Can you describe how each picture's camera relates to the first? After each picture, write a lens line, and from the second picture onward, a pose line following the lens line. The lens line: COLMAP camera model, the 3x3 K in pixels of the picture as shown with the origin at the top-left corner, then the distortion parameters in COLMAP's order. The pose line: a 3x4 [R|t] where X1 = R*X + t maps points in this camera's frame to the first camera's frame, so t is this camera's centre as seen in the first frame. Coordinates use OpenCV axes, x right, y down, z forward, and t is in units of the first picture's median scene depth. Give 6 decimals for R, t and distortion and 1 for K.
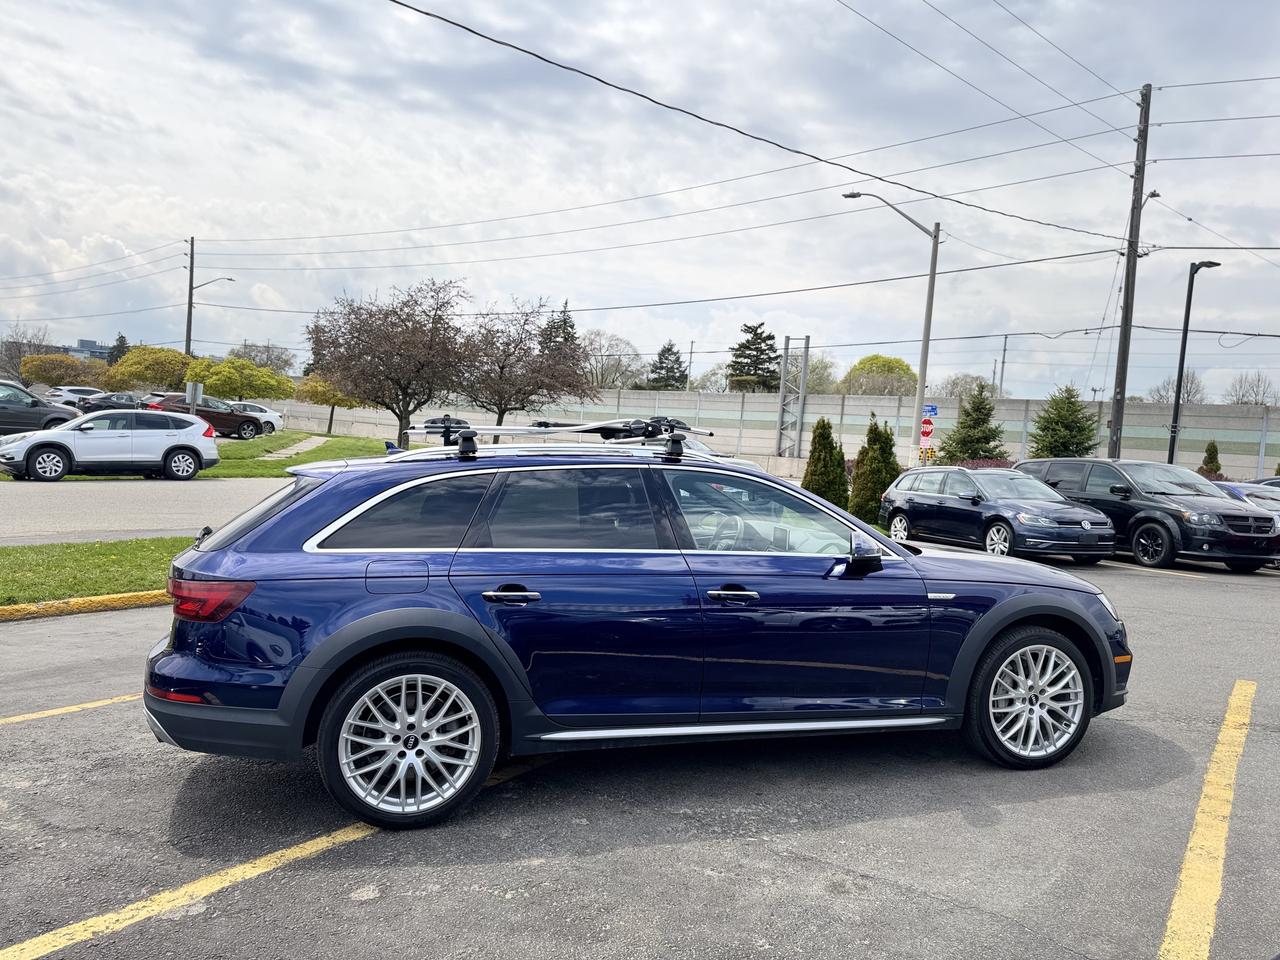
lens RADIAL K [[910.7, 0, 633.1], [0, 910.7, 491.4], [0, 0, 1]] dist [0.172044, -0.223534]
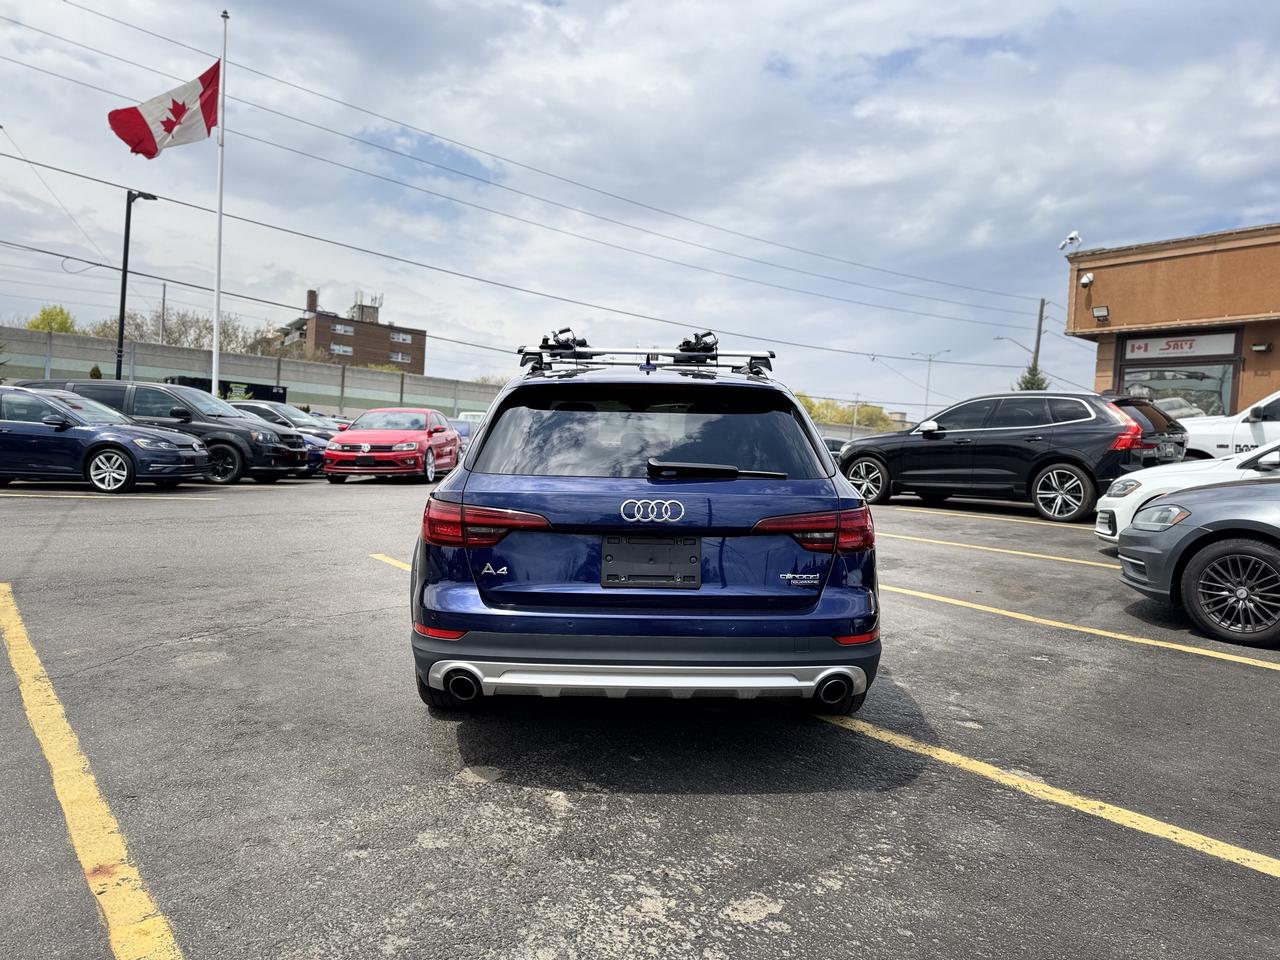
lens RADIAL K [[910.7, 0, 633.1], [0, 910.7, 491.4], [0, 0, 1]] dist [0.172044, -0.223534]
pose [[0.291614, -0.088409, 0.952442, -0.145621], [0.012733, 0.995990, 0.088553, -0.000260], [-0.956451, -0.013696, 0.291570, 0.099386]]
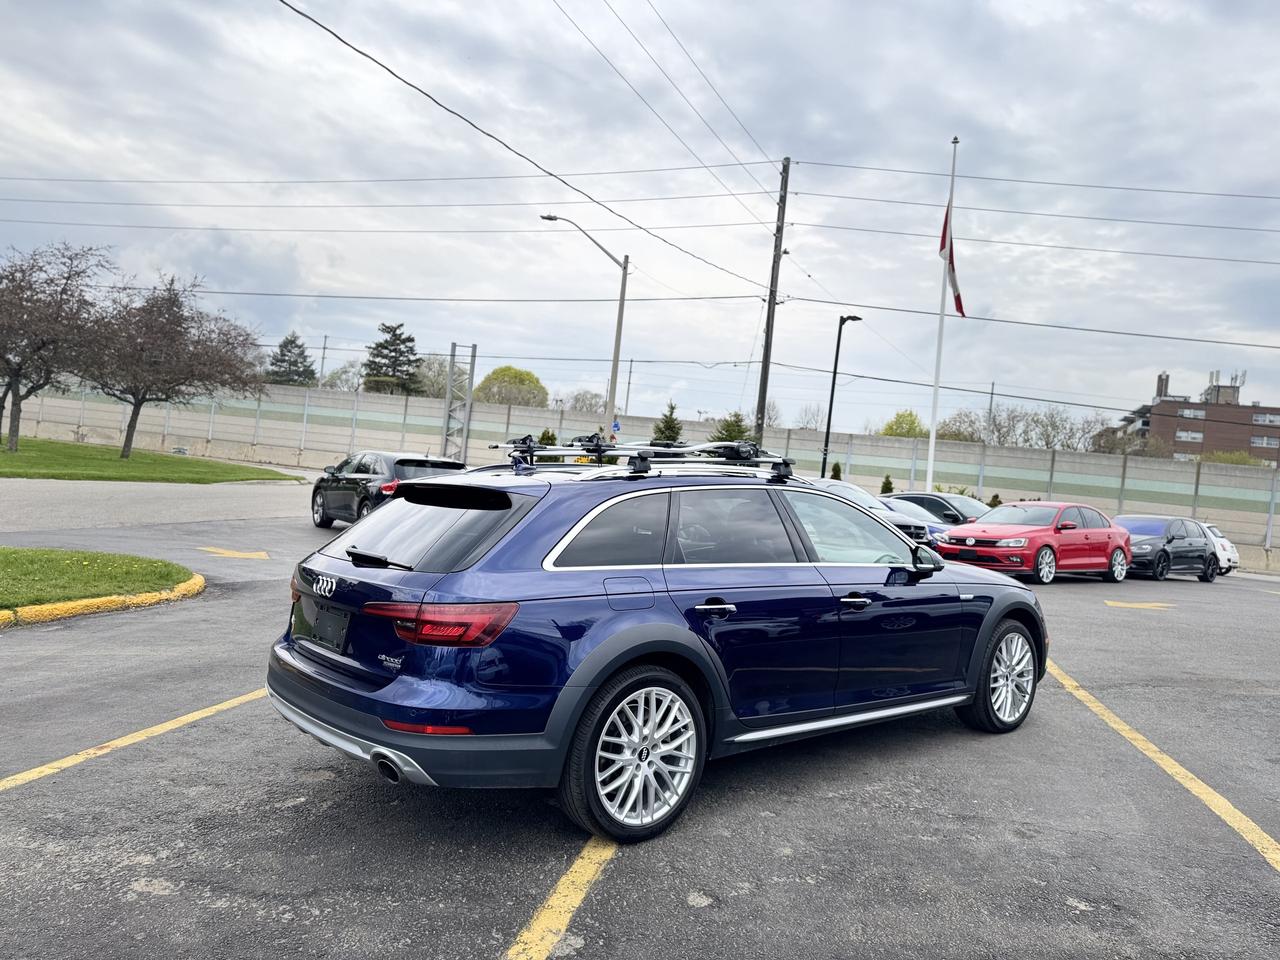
lens RADIAL K [[910.7, 0, 633.1], [0, 910.7, 491.4], [0, 0, 1]] dist [0.172044, -0.223534]
pose [[0.918181, 0.014577, 0.395893, -0.070595], [-0.012248, 0.999890, -0.008409, -0.001376], [-0.395972, 0.002871, 0.918258, 0.006635]]
